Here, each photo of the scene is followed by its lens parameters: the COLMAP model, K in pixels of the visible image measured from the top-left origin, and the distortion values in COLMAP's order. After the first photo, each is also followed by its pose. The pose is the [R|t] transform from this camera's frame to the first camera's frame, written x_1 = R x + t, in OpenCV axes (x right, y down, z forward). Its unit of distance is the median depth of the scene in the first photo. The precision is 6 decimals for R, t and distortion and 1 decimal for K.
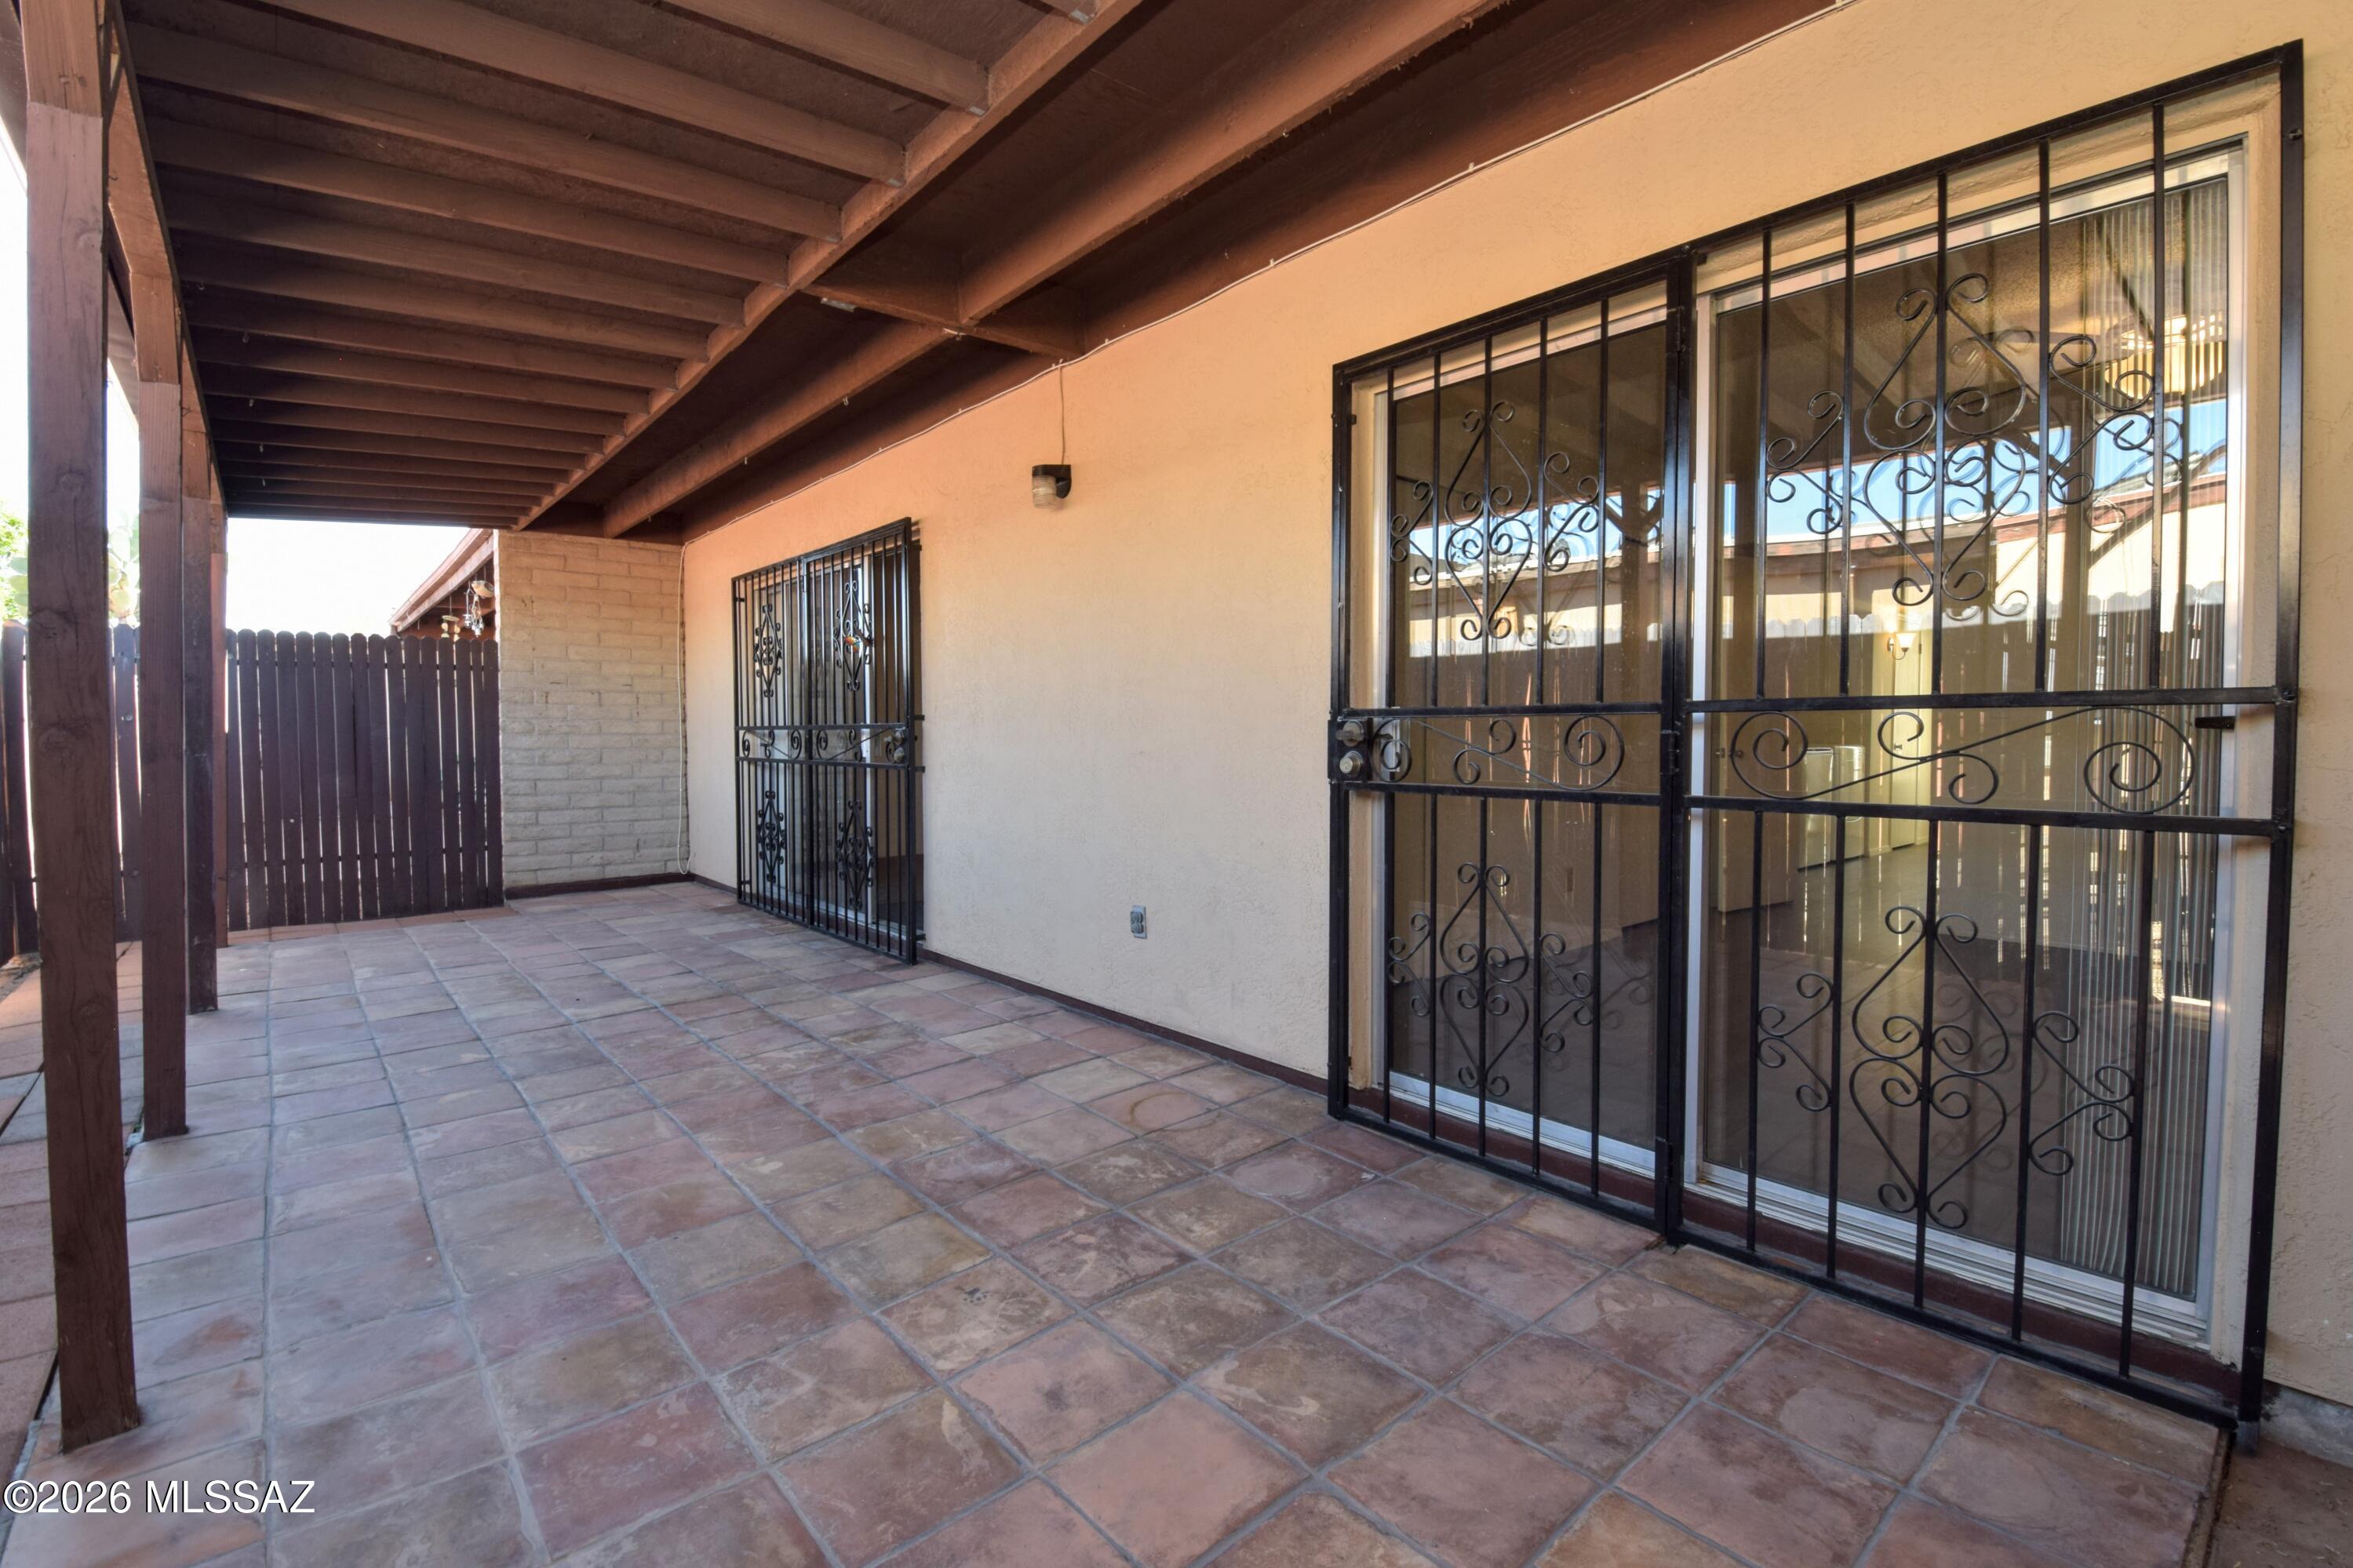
lens RADIAL K [[1069.2, 0, 1214.3], [0, 1069.2, 764.1], [0, 0, 1]] dist [-0.015803, -0.000191]
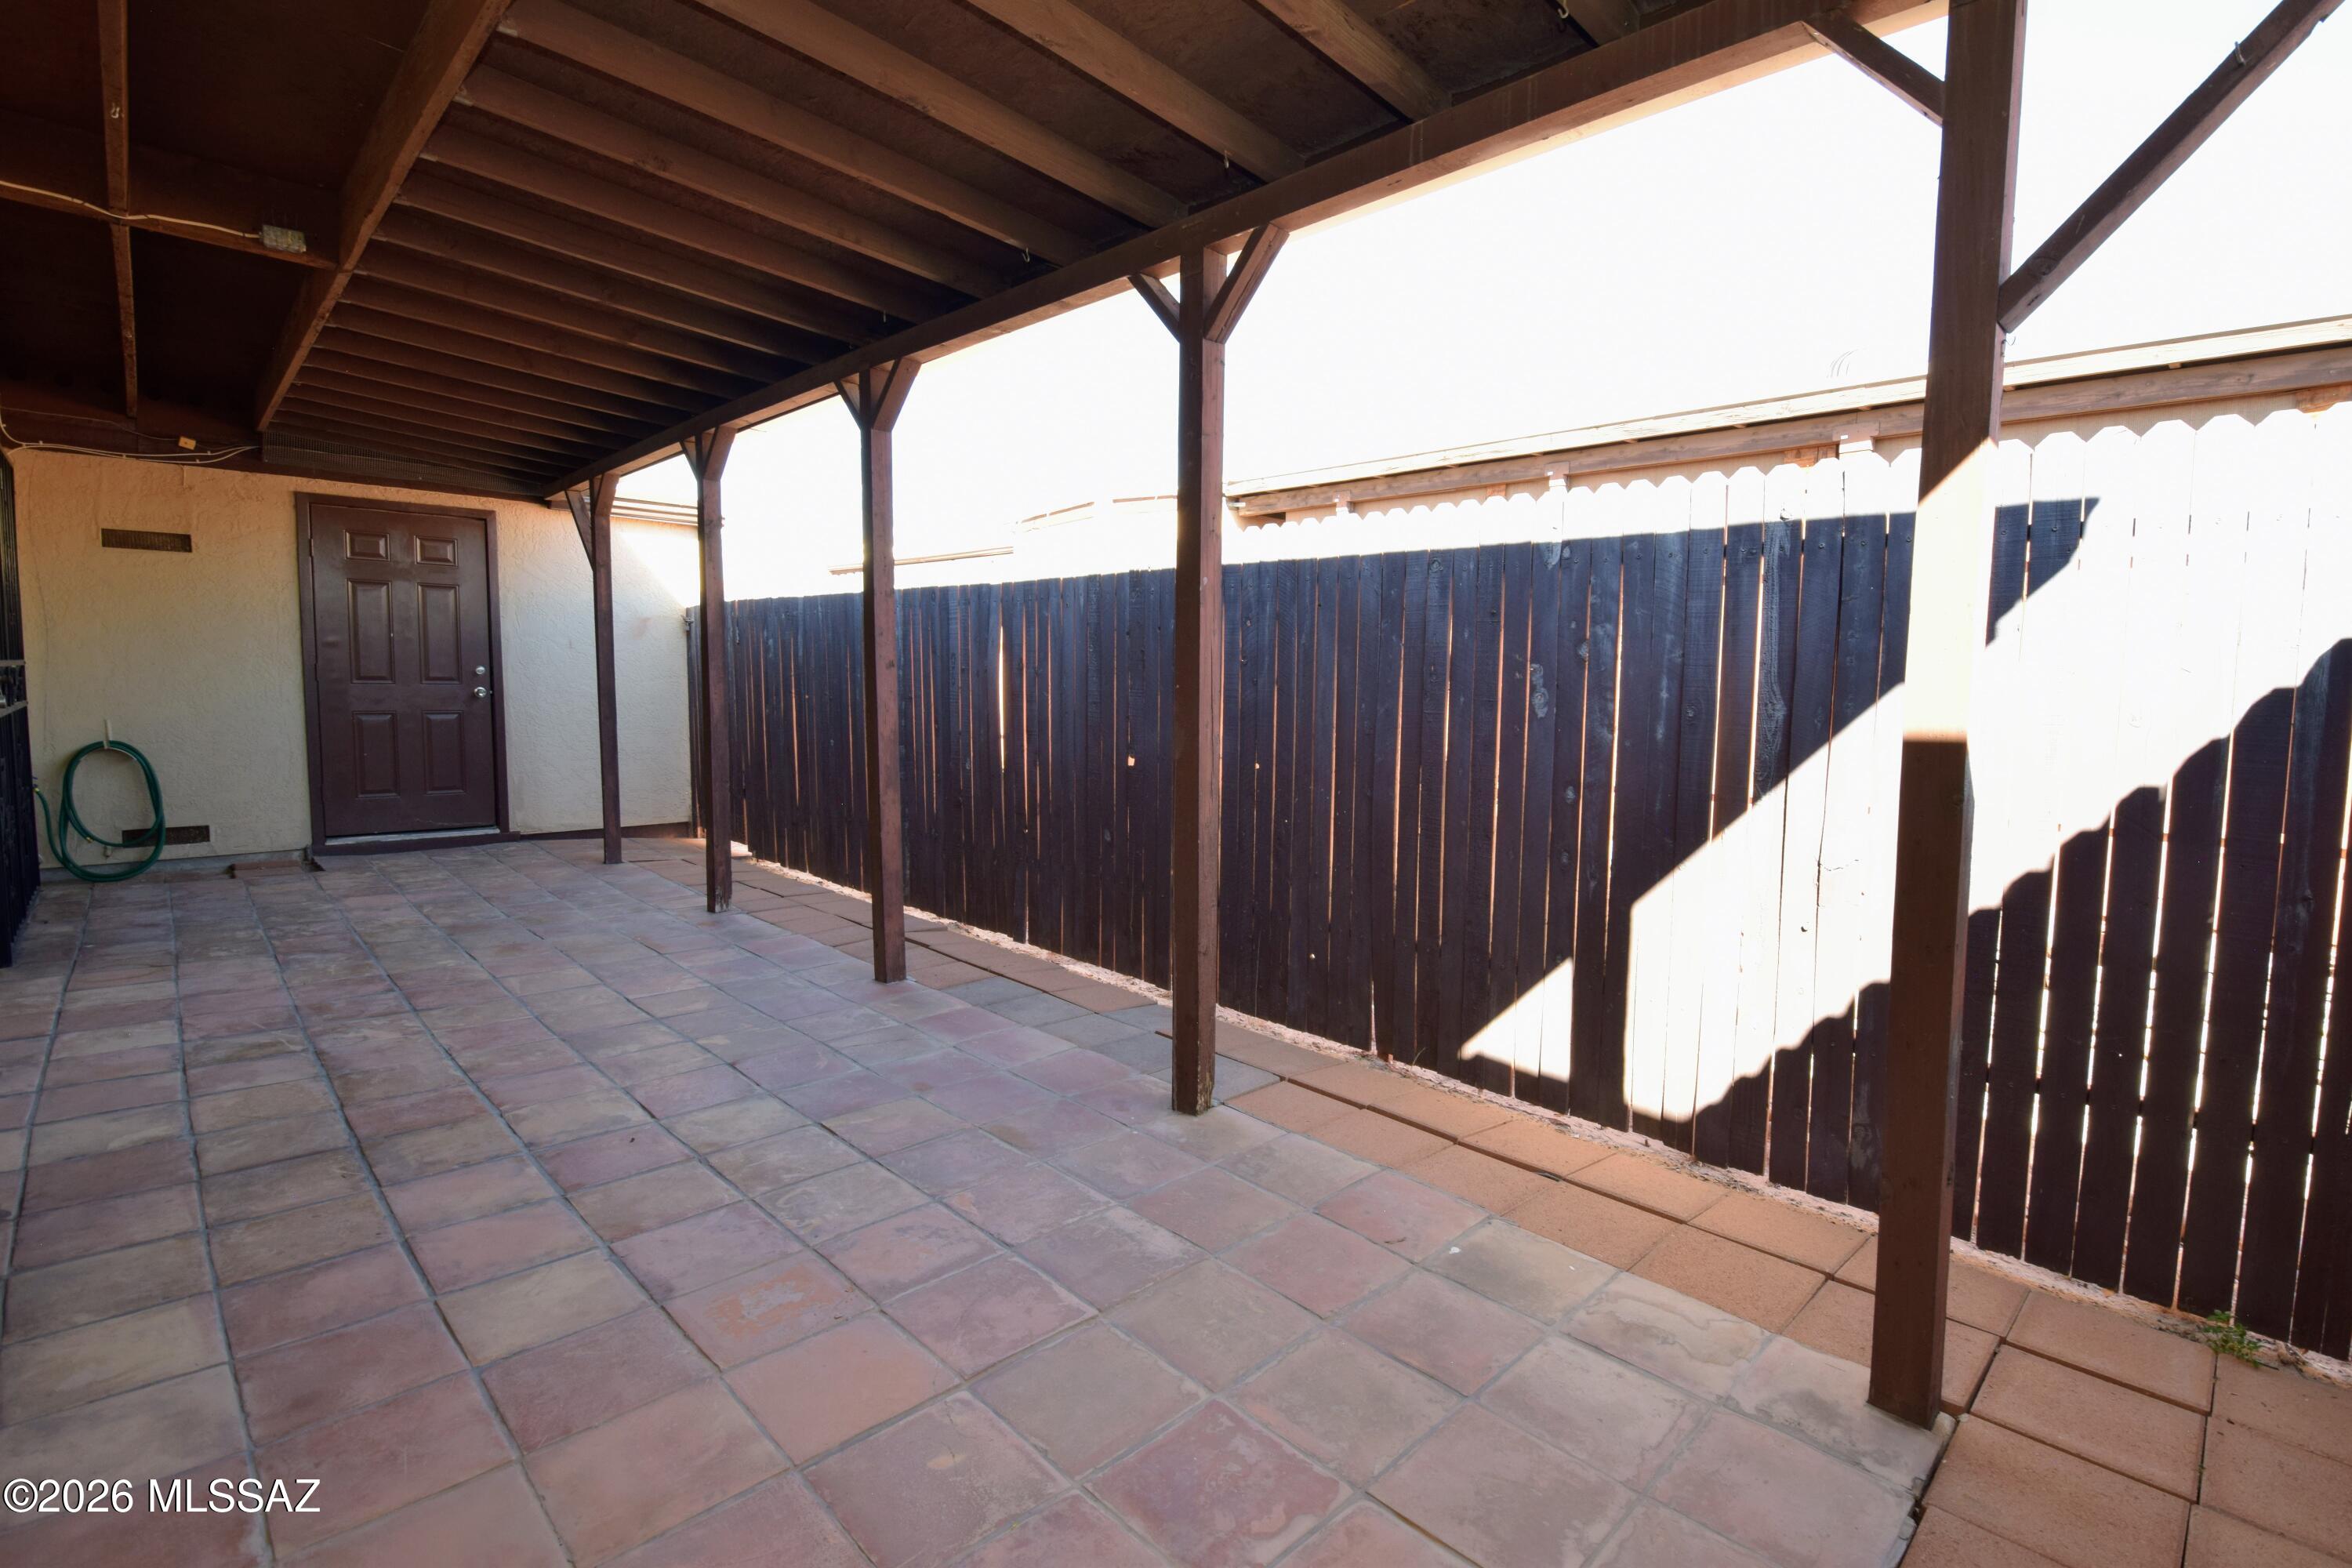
lens RADIAL K [[1088.9, 0, 1204.1], [0, 1088.9, 774.8], [0, 0, 1]] dist [0.003176, -0.013419]
pose [[-0.998338, -0.012026, -0.056365, -0.884404], [-0.018865, 0.992299, 0.122424, -0.067517], [0.054459, 0.123284, -0.990876, 1.606654]]
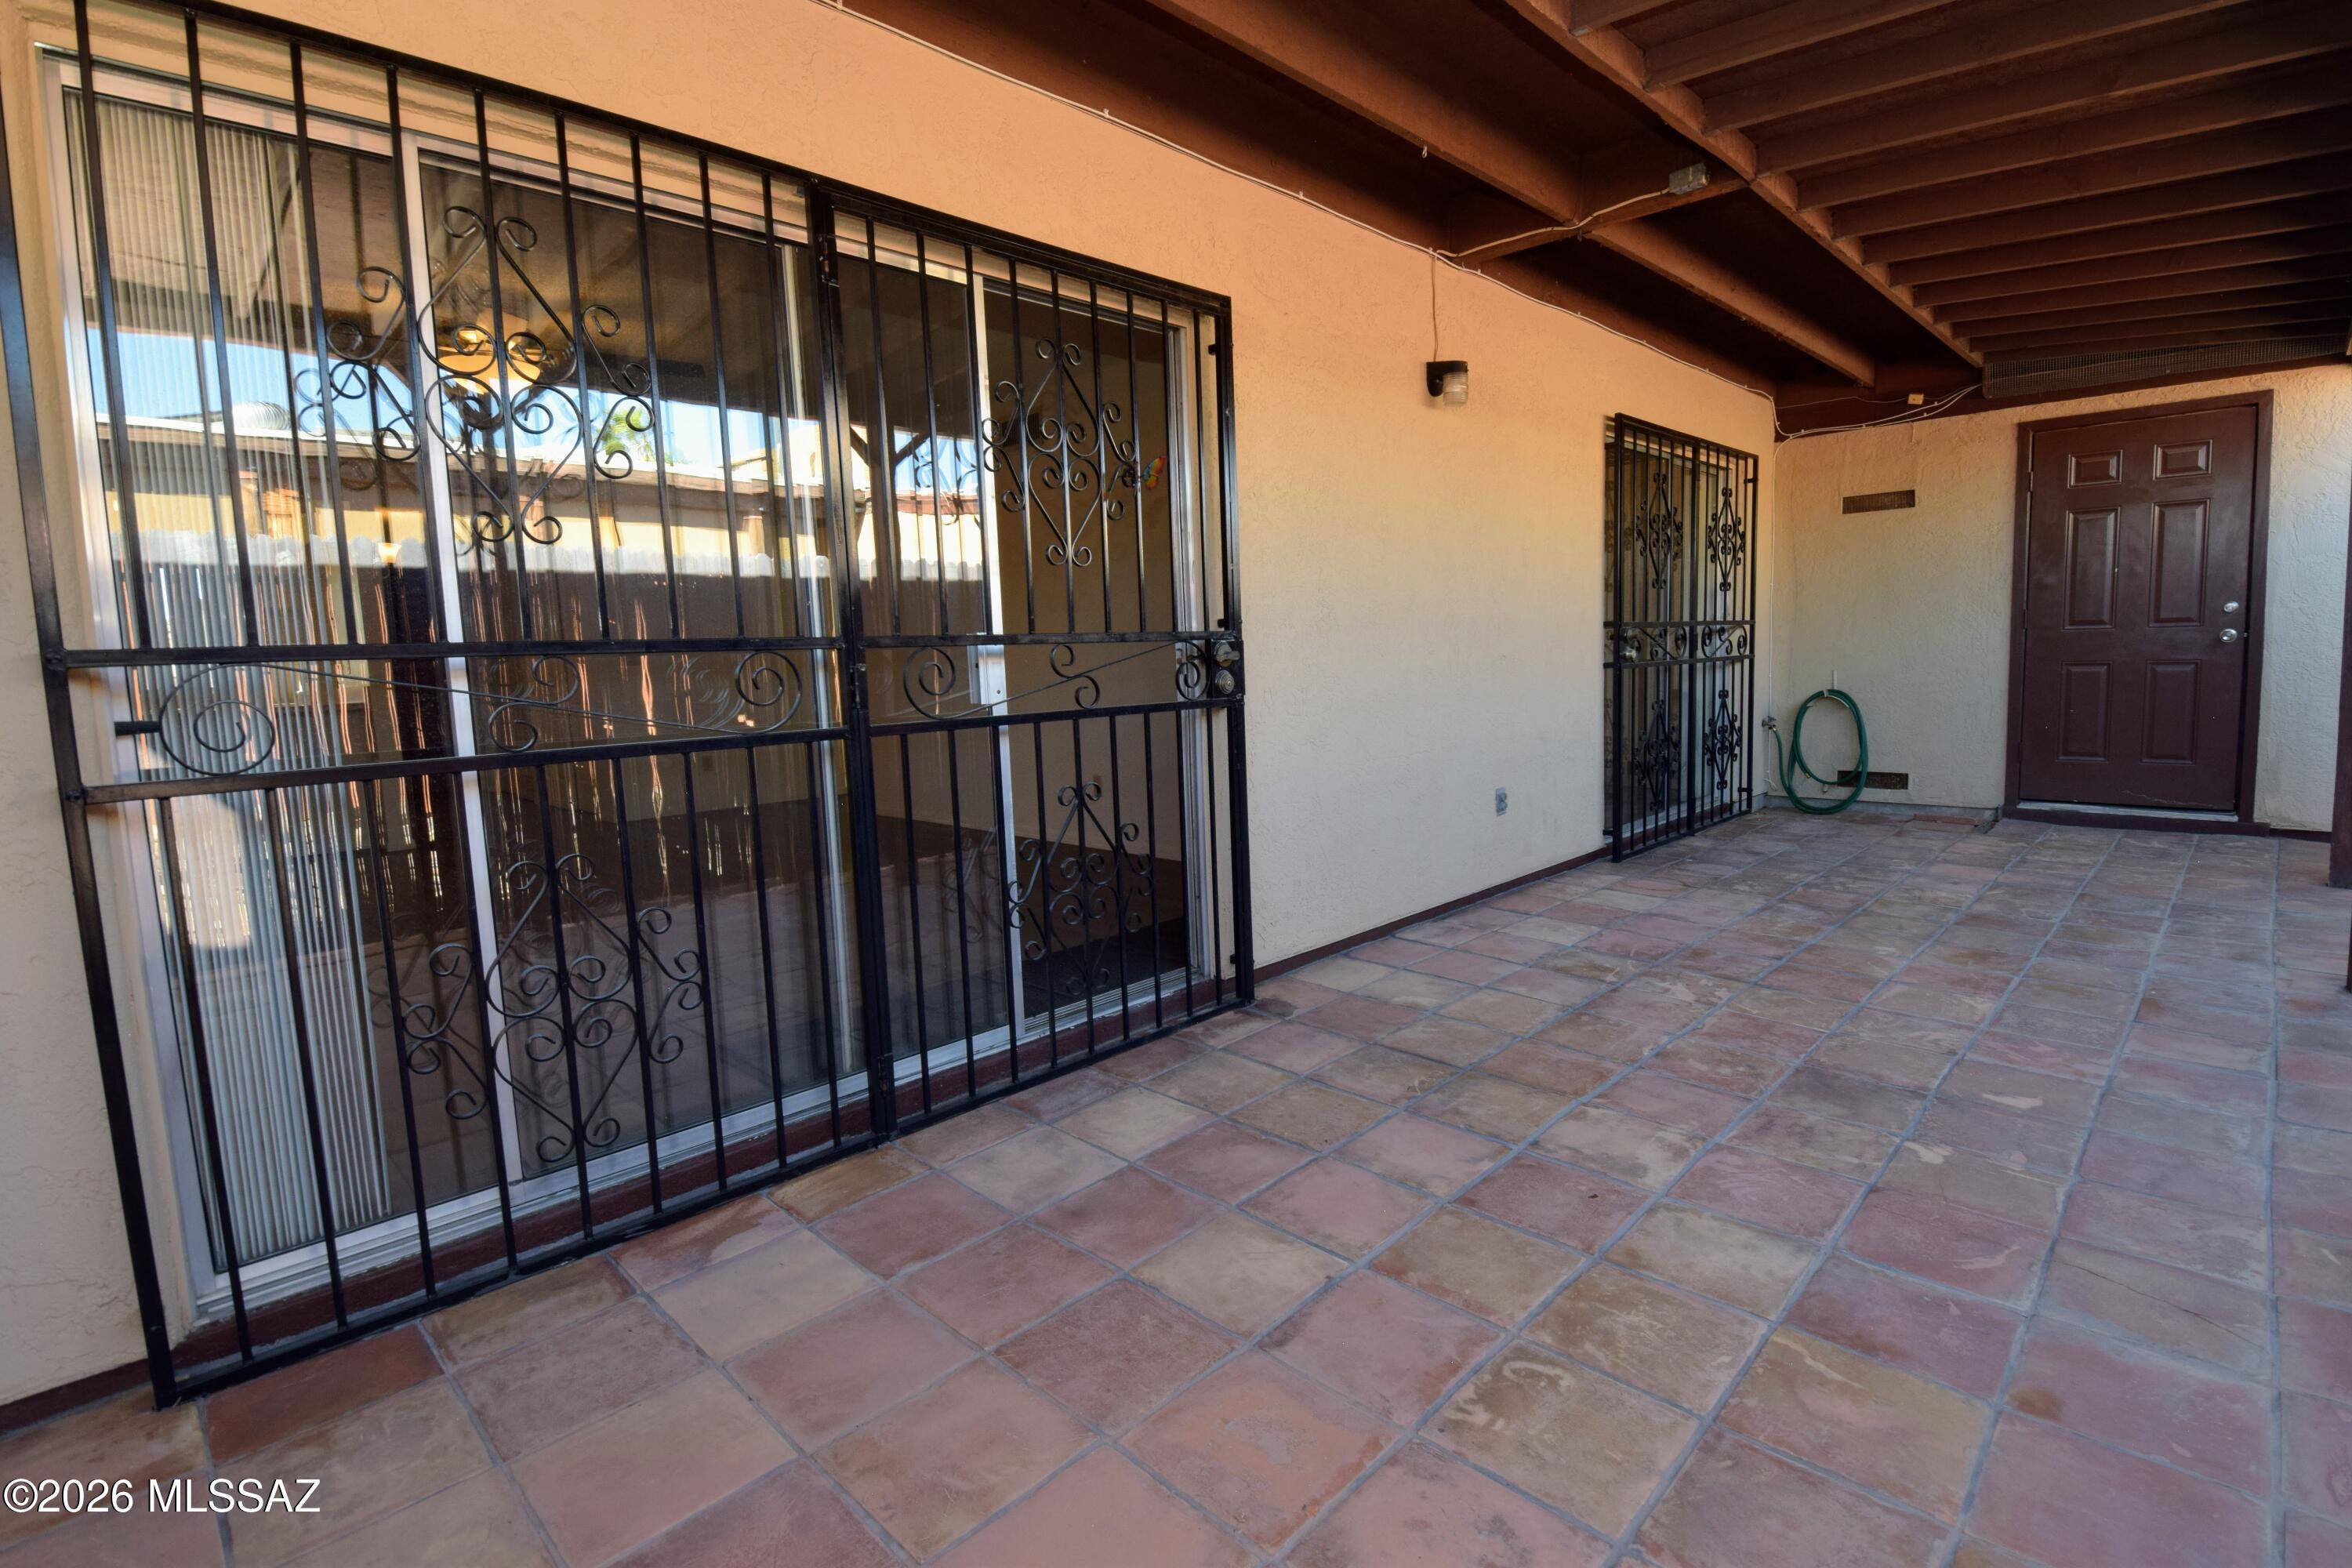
lens RADIAL K [[1088.9, 0, 1204.1], [0, 1088.9, 774.8], [0, 0, 1]] dist [0.003176, -0.013419]
pose [[-0.069591, -0.106435, 0.991881, -1.047143], [0.068069, 0.991468, 0.111166, -0.031109], [-0.995251, 0.075252, -0.061753, 1.187426]]
